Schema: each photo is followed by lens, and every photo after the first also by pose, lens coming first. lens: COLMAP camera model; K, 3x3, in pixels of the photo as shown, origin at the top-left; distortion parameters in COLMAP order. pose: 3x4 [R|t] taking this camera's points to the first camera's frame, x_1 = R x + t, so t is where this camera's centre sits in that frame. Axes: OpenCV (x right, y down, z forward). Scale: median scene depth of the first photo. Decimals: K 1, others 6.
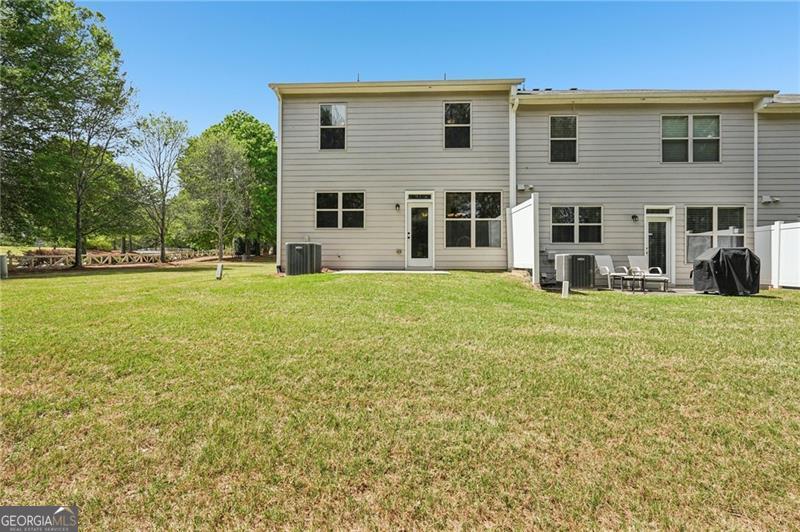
lens RADIAL K [[362.5, 0, 401.9], [0, 362.5, 265.2], [0, 0, 1]] dist [0.005864, 0.003754]
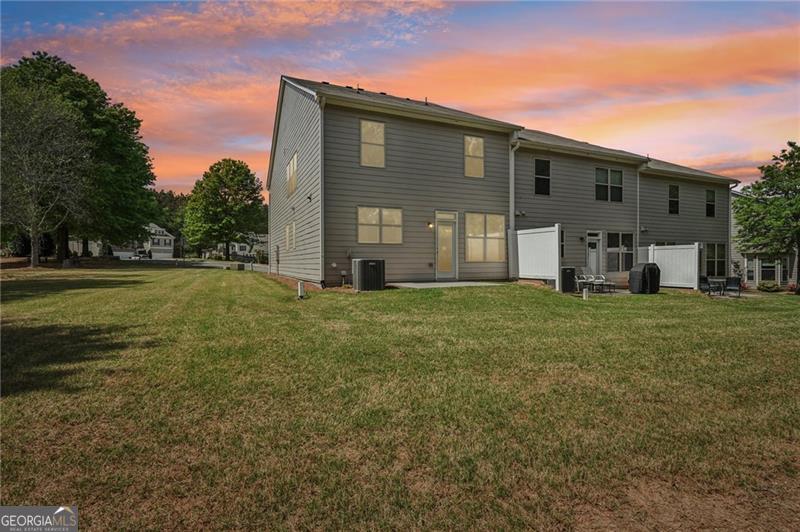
lens RADIAL K [[385.5, 0, 398.1], [0, 385.5, 262.3], [0, 0, 1]] dist [0.062134, 0.000383]
pose [[0.888363, -0.006585, 0.459095, -0.652066], [0.010873, 0.999918, -0.006698, -0.040136], [-0.459014, 0.010942, 0.888362, 0.005912]]
